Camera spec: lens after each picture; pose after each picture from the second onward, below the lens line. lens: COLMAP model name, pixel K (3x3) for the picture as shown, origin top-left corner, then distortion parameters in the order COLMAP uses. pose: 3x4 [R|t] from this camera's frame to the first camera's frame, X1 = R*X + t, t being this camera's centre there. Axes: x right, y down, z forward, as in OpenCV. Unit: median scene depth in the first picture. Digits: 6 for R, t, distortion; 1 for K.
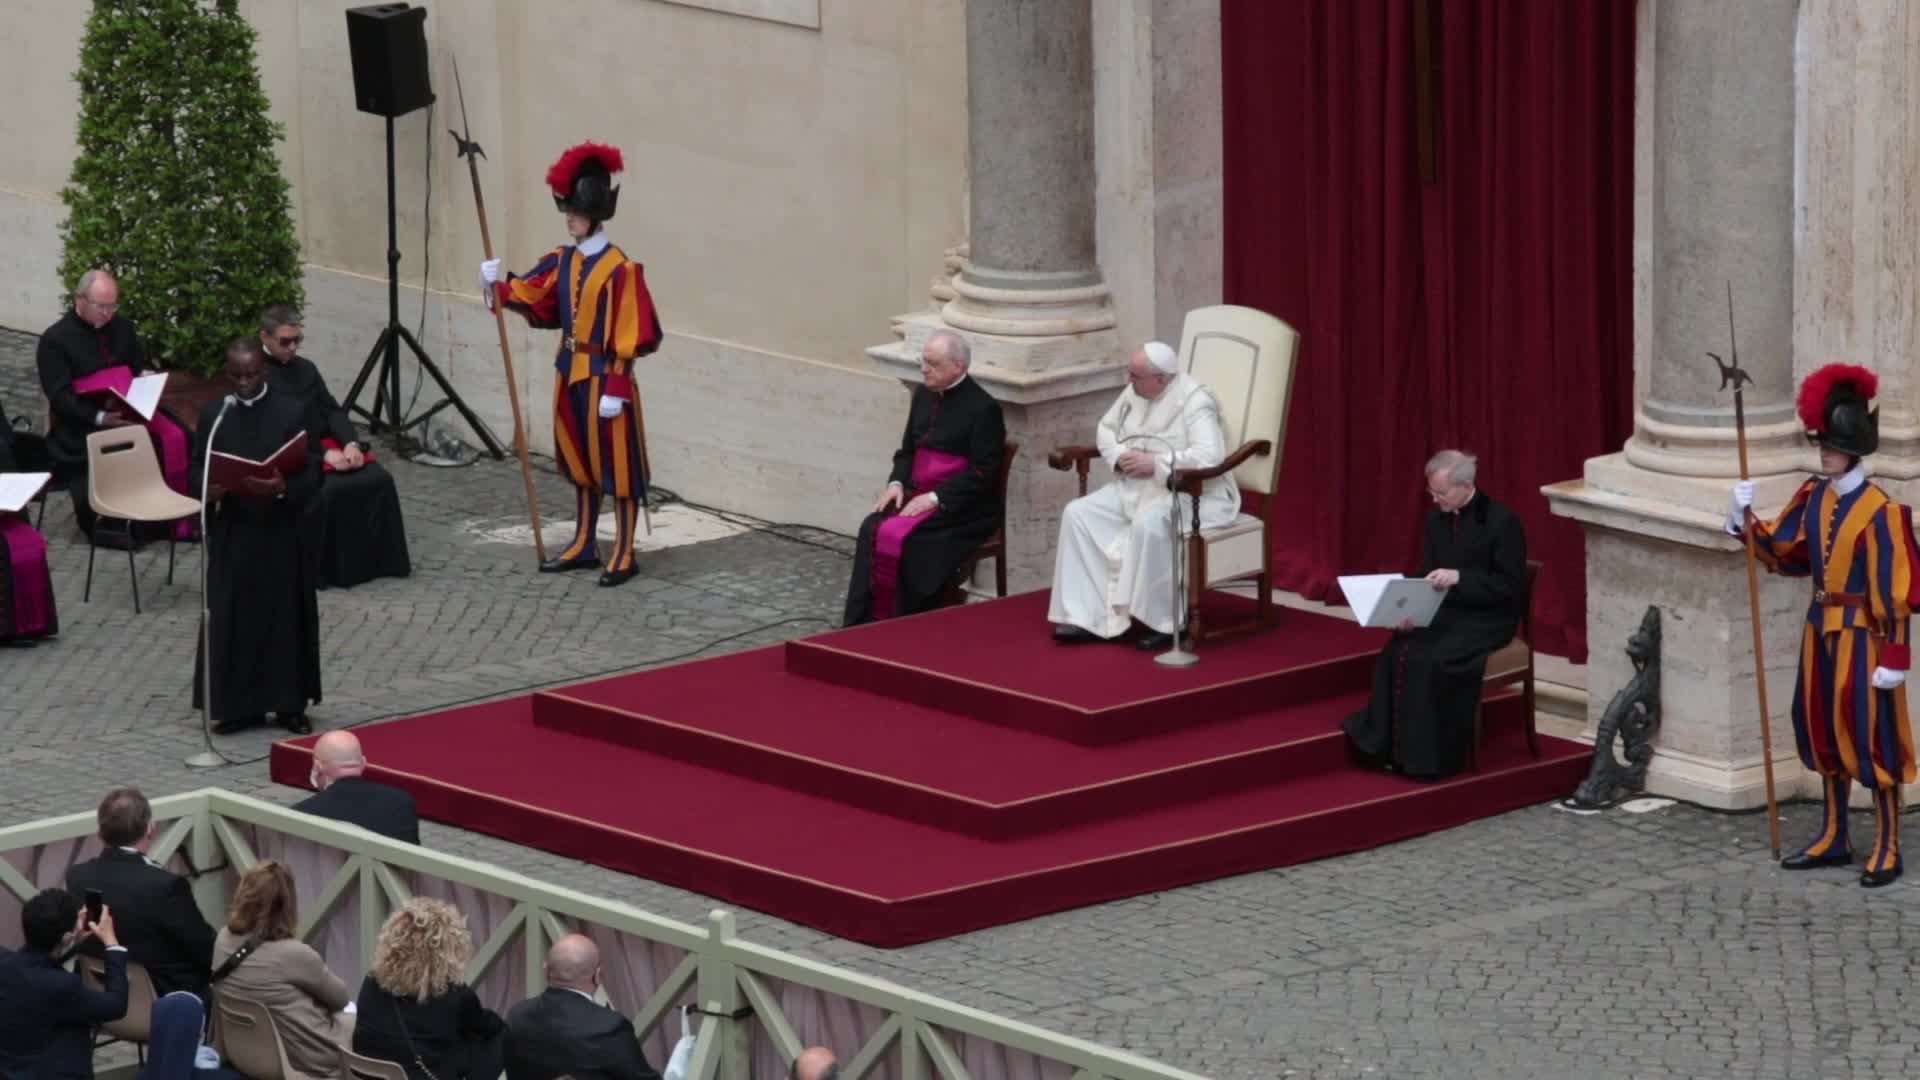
lens RADIAL K [[10548.9, 0, 960.0], [0, 10548.9, 540.0], [0, 0, 1]] dist [2.344835, 12.094736]
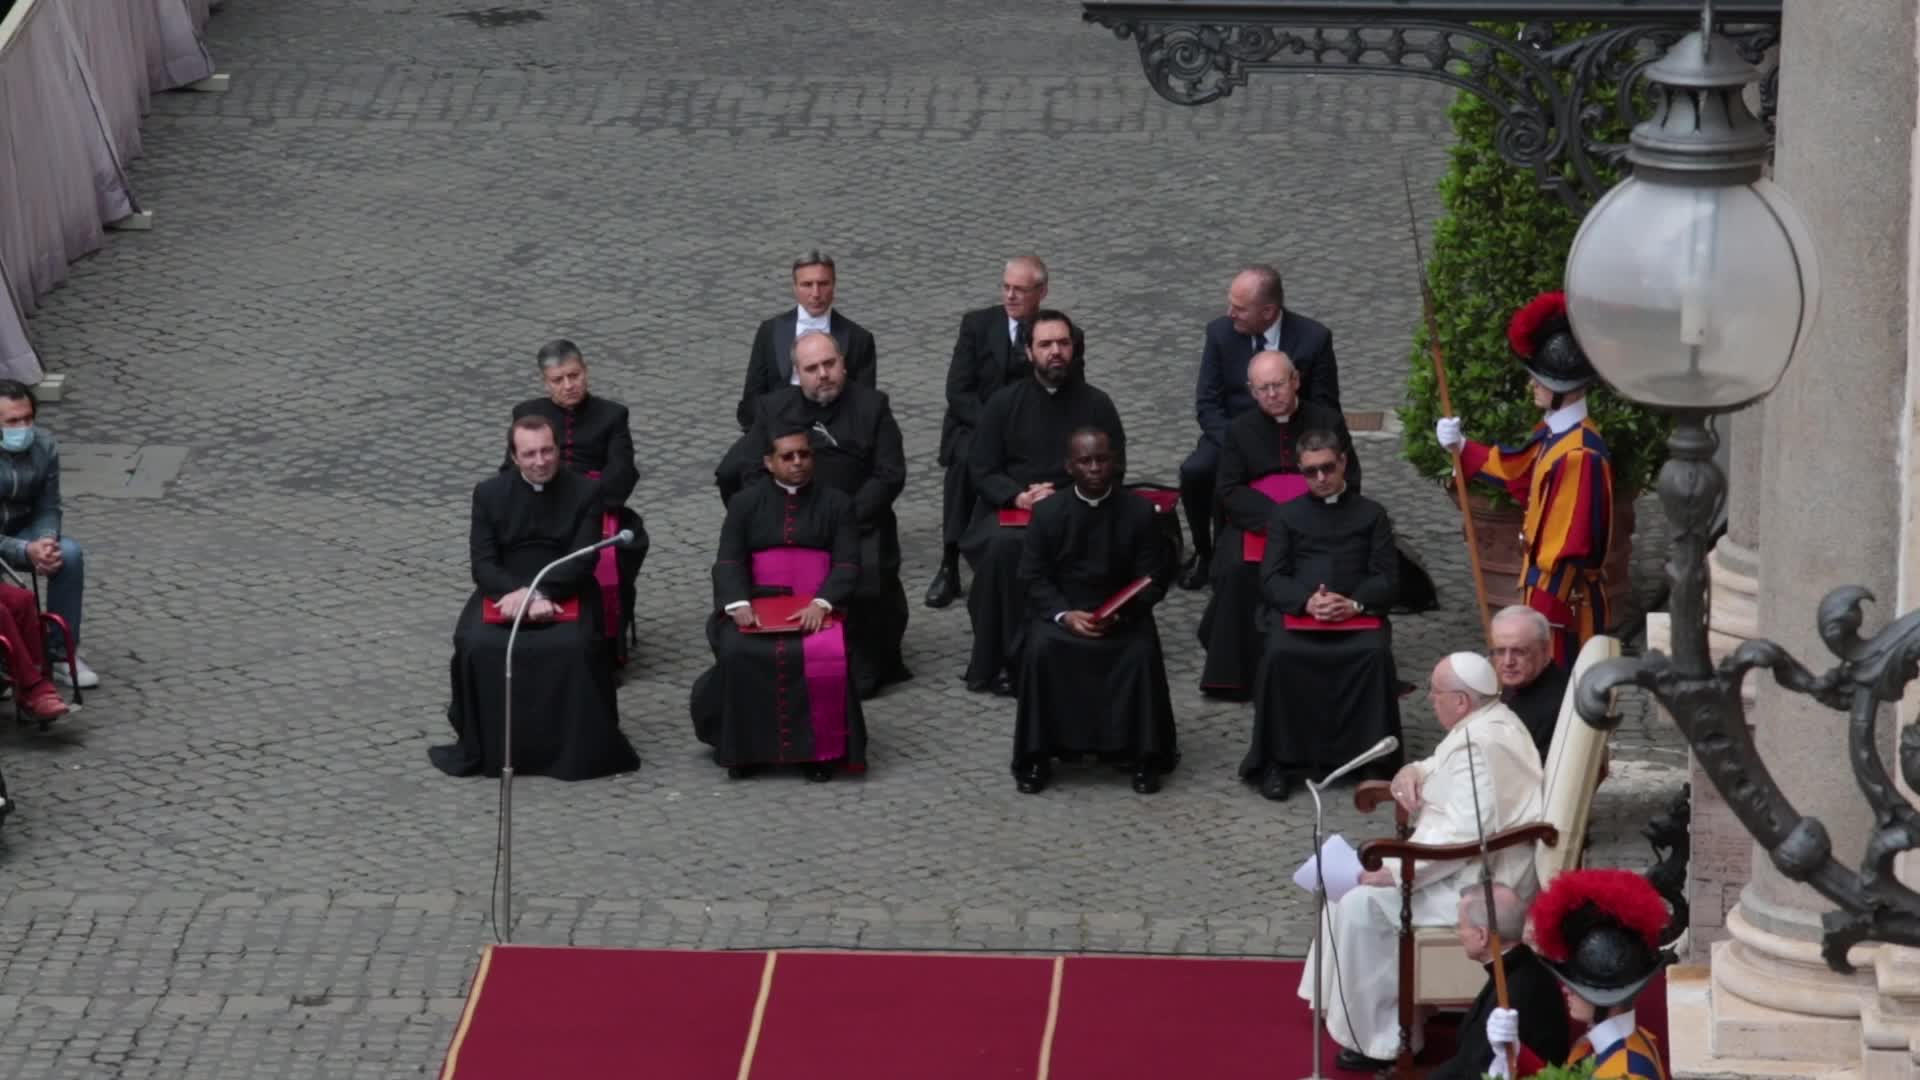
lens RADIAL K [[10548.9, 0, 960.0], [0, 10548.9, 540.0], [0, 0, 1]] dist [2.344835, 12.094736]
pose [[0.711758, 0.182247, -0.678370, 0.499087], [-0.158698, 0.982507, 0.097446, -0.094805], [0.684263, 0.038298, 0.728229, 0.432901]]
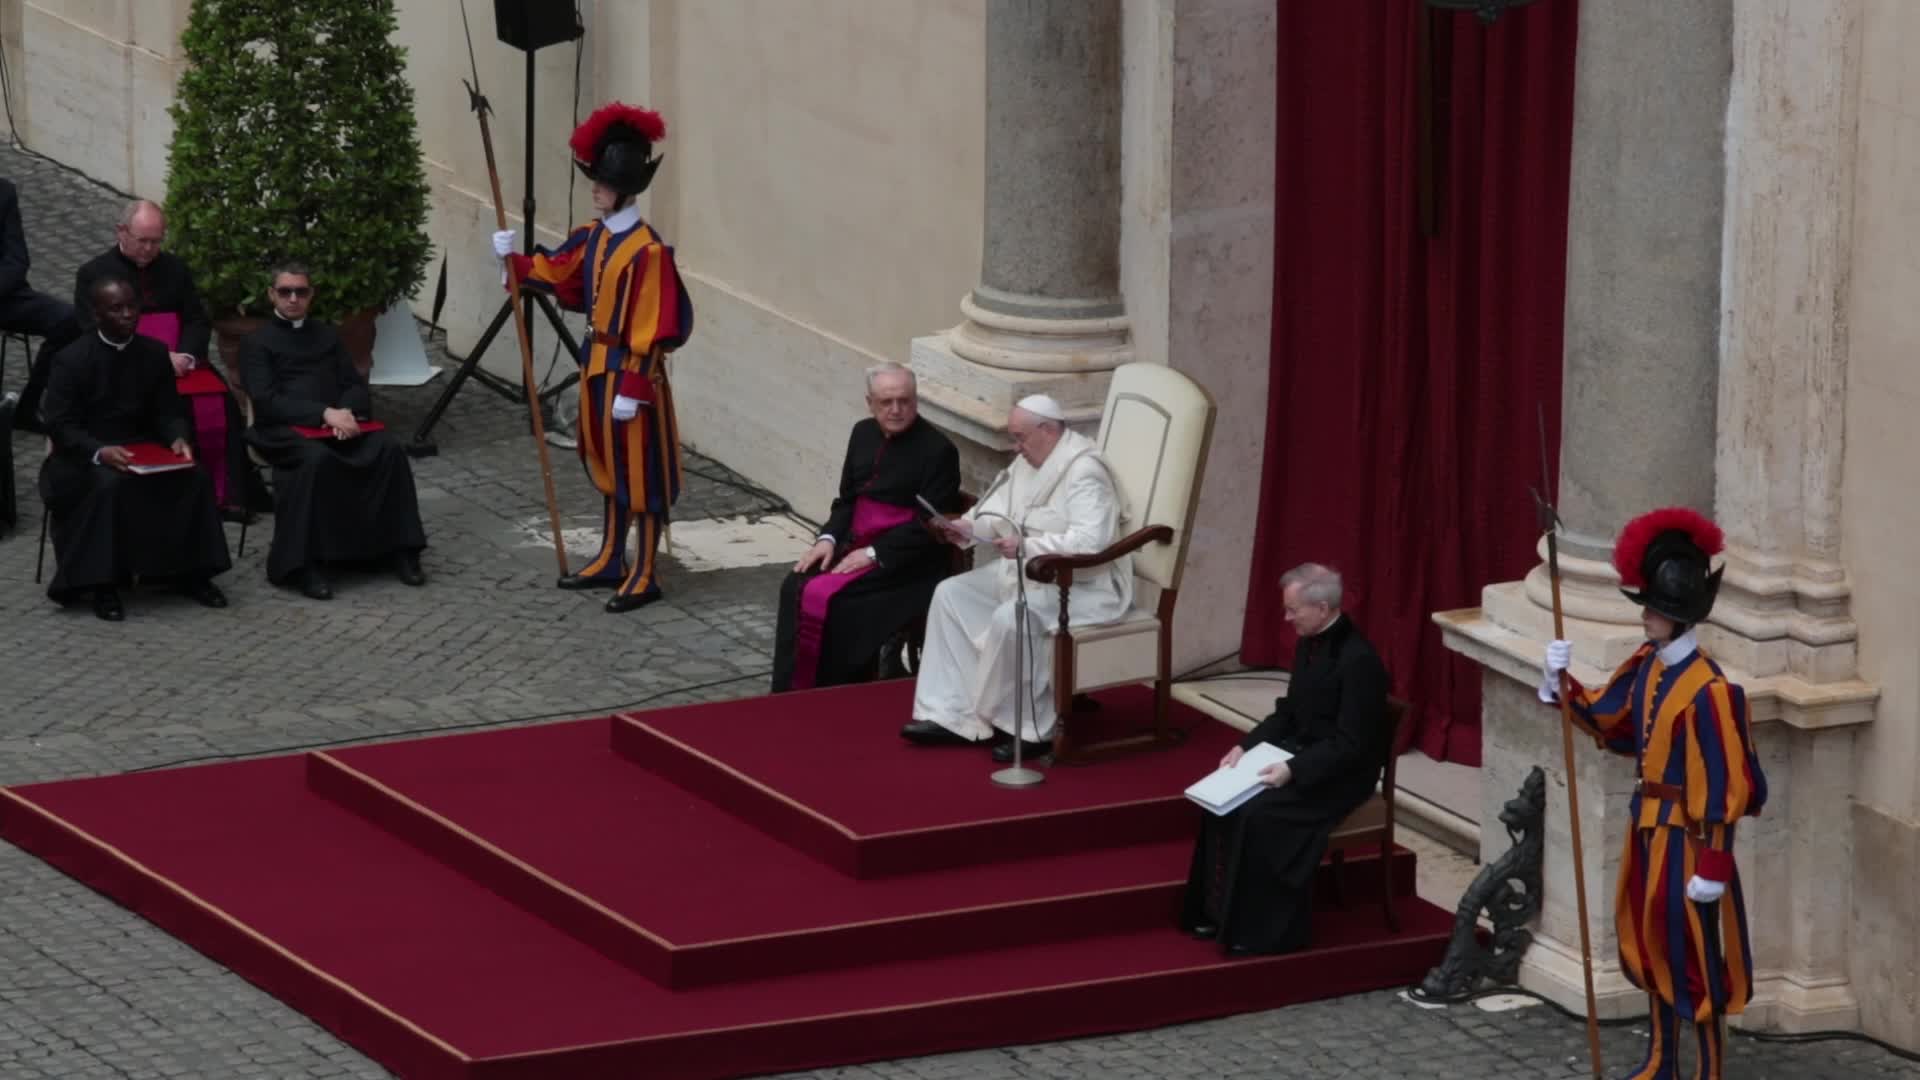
lens RADIAL K [[10548.9, 0, 960.0], [0, 10548.9, 540.0], [0, 0, 1]] dist [2.344835, 12.094736]
pose [[0.972135, 0.079953, -0.220367, 0.200596], [-0.073616, 0.996606, 0.036837, -0.038536], [0.222564, -0.019588, 0.974721, 0.167508]]
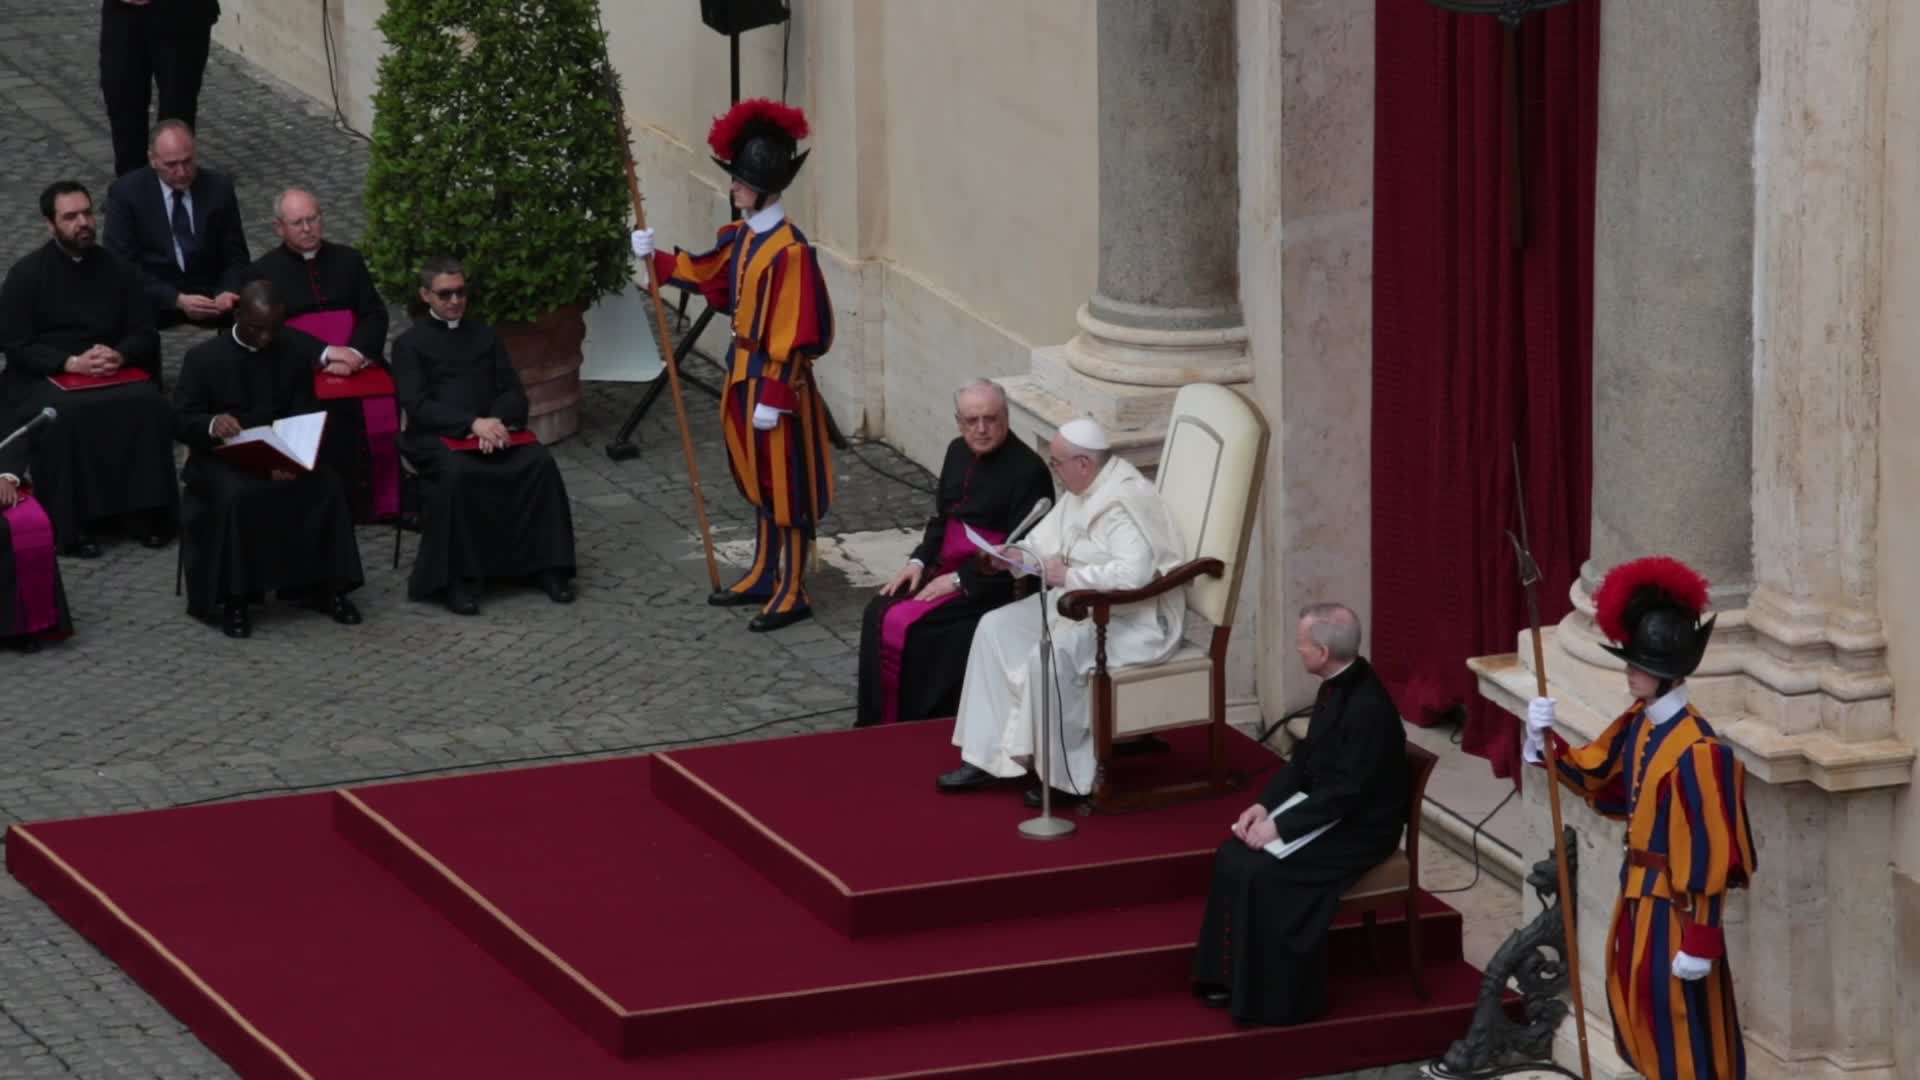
lens RADIAL K [[10548.9, 0, 960.0], [0, 10548.9, 540.0], [0, 0, 1]] dist [2.344835, 12.094736]
pose [[0.938192, 0.087826, -0.334786, 0.278066], [-0.072661, 0.995693, 0.057582, -0.055538], [0.338402, -0.029697, 0.940533, 0.243856]]
